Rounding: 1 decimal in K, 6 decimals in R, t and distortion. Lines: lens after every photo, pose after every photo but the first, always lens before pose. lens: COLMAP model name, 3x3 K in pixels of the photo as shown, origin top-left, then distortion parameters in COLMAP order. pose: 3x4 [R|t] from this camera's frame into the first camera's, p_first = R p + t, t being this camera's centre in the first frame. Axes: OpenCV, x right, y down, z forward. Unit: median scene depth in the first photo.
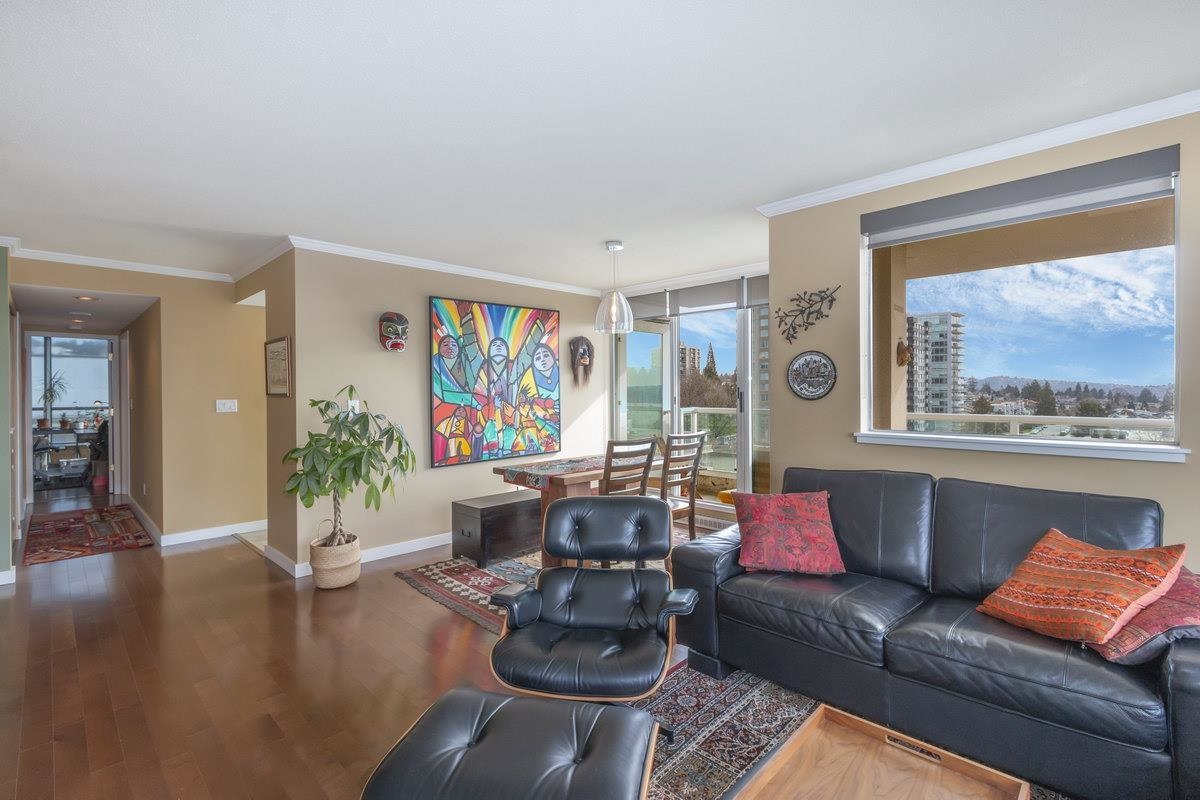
lens RADIAL K [[542.3, 0, 598.5], [0, 542.3, 386.7], [0, 0, 1]] dist [0.001331, 0.000162]
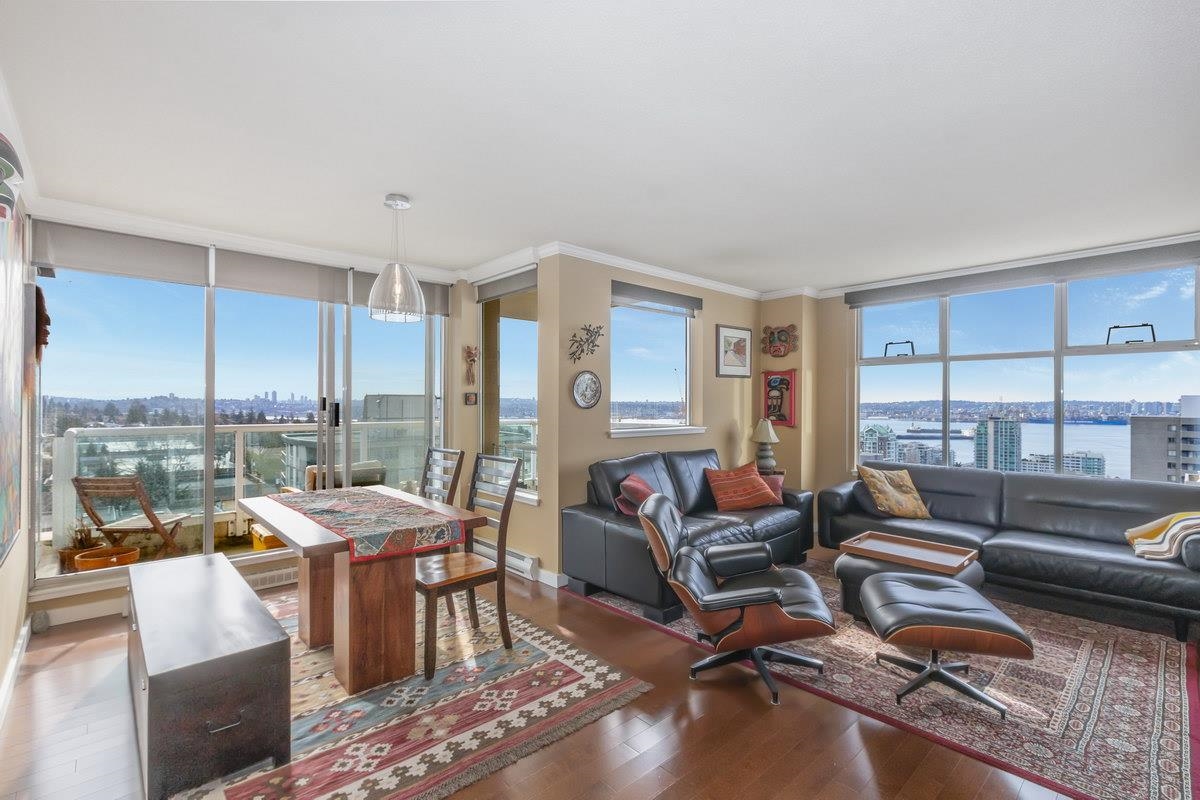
lens RADIAL K [[542.3, 0, 598.5], [0, 542.3, 386.7], [0, 0, 1]] dist [0.001331, 0.000162]
pose [[0.047732, 0.034961, 0.998248, -0.490058], [-0.009233, 0.999360, -0.034559, 0.011494], [-0.998817, -0.007567, 0.048025, 0.496060]]
